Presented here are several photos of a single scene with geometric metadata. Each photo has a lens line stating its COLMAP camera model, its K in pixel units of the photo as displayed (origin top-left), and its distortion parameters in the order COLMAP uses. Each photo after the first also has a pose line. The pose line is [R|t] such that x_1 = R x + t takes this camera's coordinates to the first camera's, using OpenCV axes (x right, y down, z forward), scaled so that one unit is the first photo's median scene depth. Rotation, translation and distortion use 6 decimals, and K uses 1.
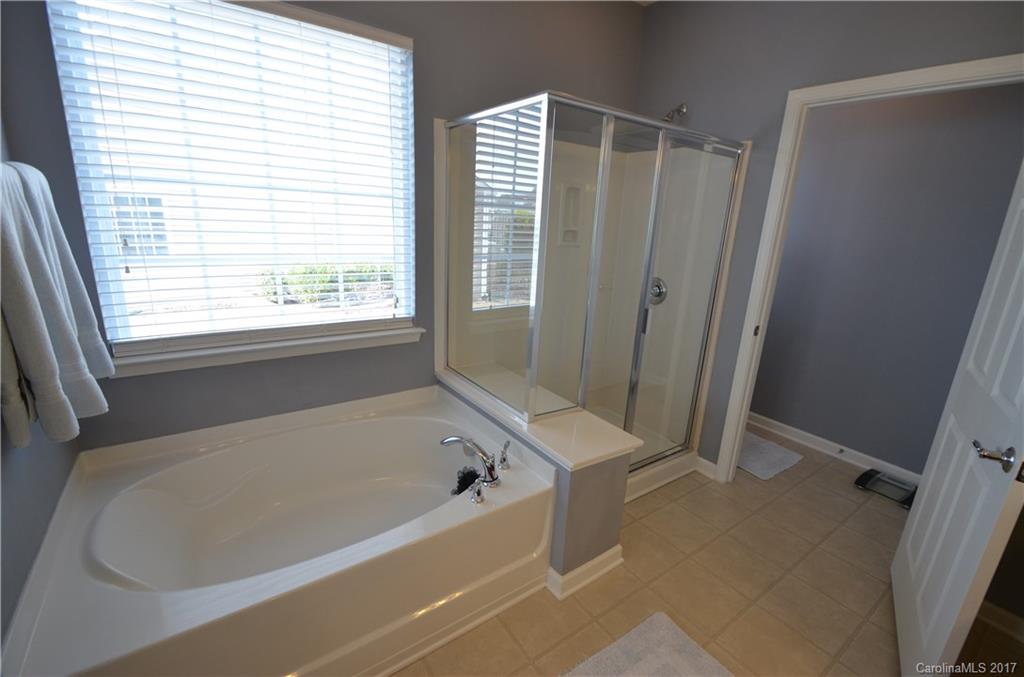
lens RADIAL K [[449.7, 0, 516.4], [0, 449.7, 337.1], [0, 0, 1]] dist [0.004106, -0.004687]
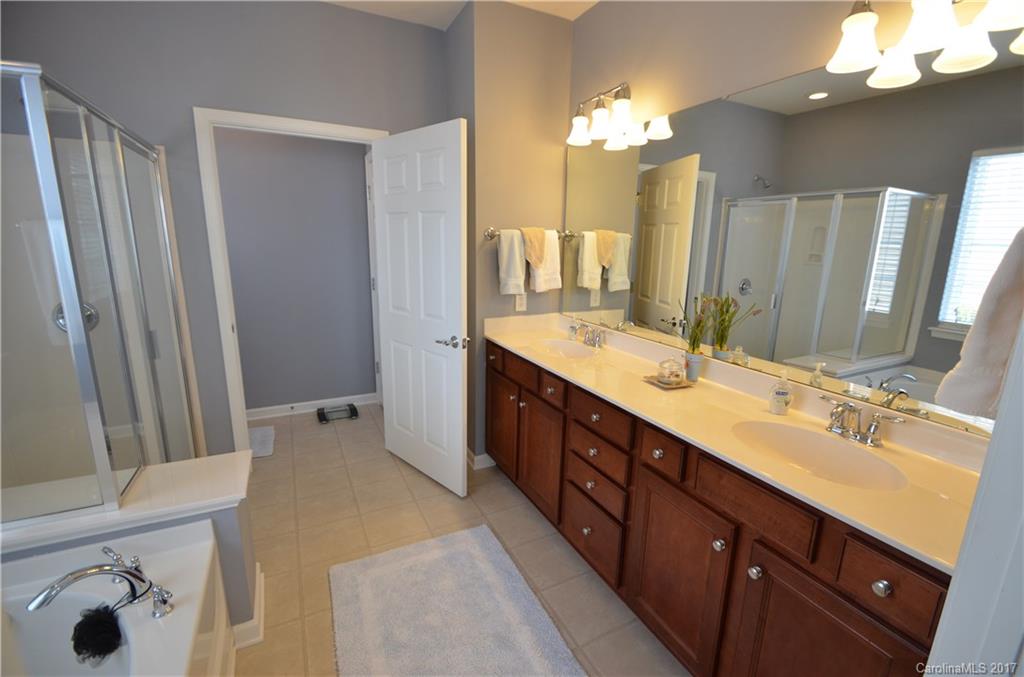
lens RADIAL K [[449.7, 0, 521.7], [0, 449.7, 341.9], [0, 0, 1]] dist [0.004106, -0.004687]
pose [[0.118770, -0.257164, 0.959041, -0.456494], [0.237123, 0.945277, 0.224107, -0.065521], [-0.964192, 0.200794, 0.173251, 0.158447]]
